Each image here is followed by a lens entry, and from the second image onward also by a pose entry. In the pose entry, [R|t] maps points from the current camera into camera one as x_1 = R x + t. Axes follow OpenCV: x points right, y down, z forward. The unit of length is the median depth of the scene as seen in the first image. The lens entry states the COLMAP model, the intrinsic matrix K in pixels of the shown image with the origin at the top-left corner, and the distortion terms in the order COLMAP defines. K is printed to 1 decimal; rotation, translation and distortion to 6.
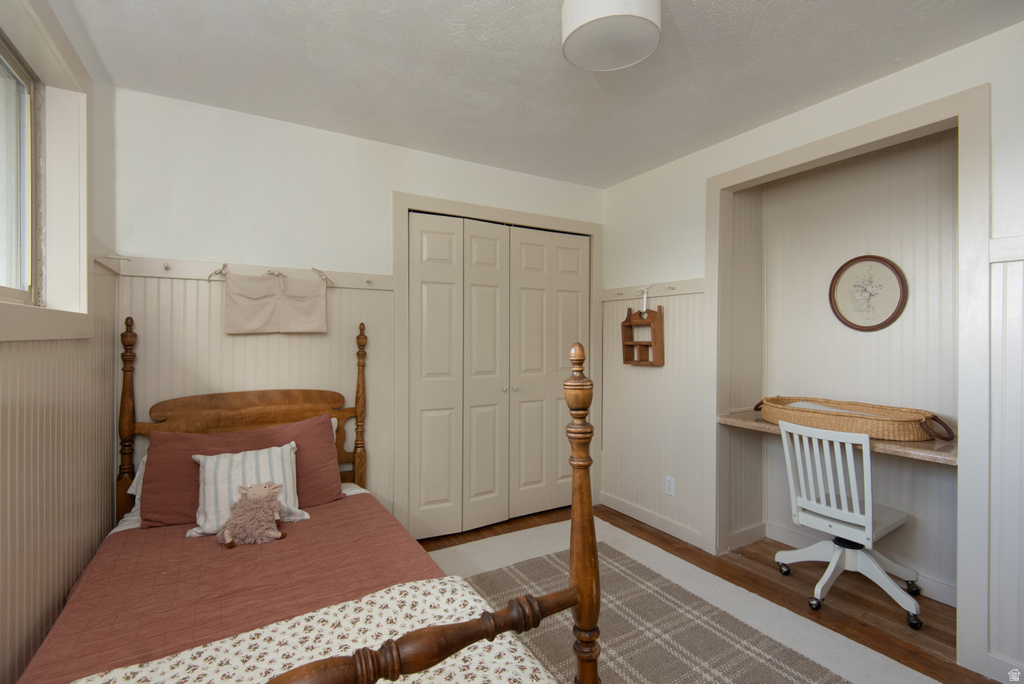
lens RADIAL K [[461.5, 0, 512.0], [0, 461.5, 342.0], [0, 0, 1]] dist [0.038665, -0.024879]
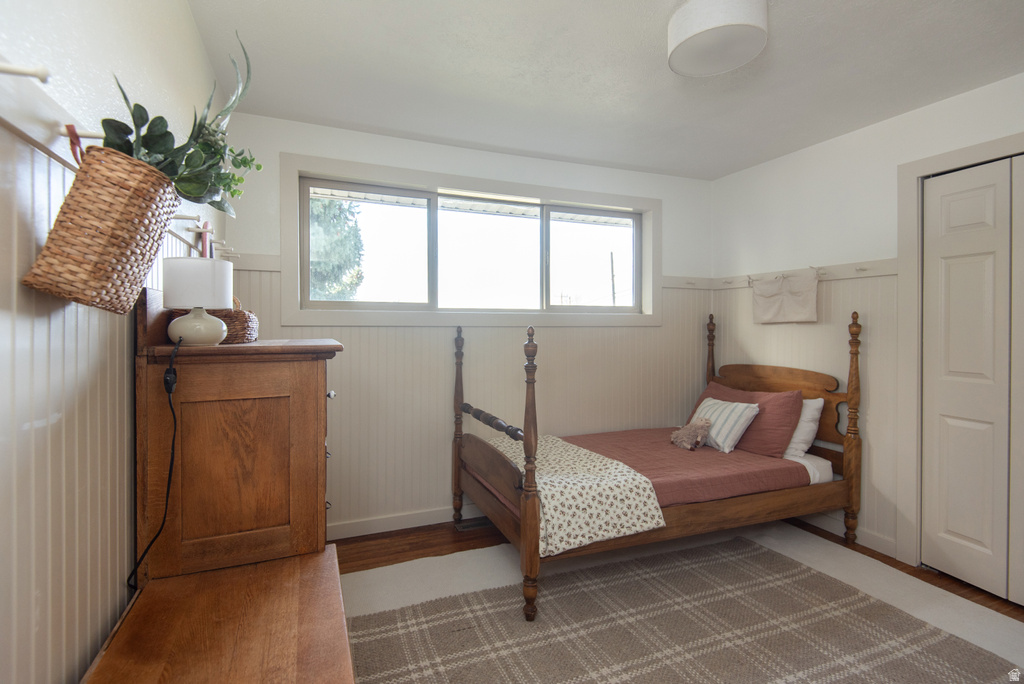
lens RADIAL K [[461.5, 0, 512.0], [0, 461.5, 342.0], [0, 0, 1]] dist [0.038665, -0.024879]
pose [[-0.113290, 0.034345, -0.992968, 0.784696], [-0.014386, 0.999241, 0.036203, -0.001193], [0.993458, 0.018387, -0.112710, 0.371168]]
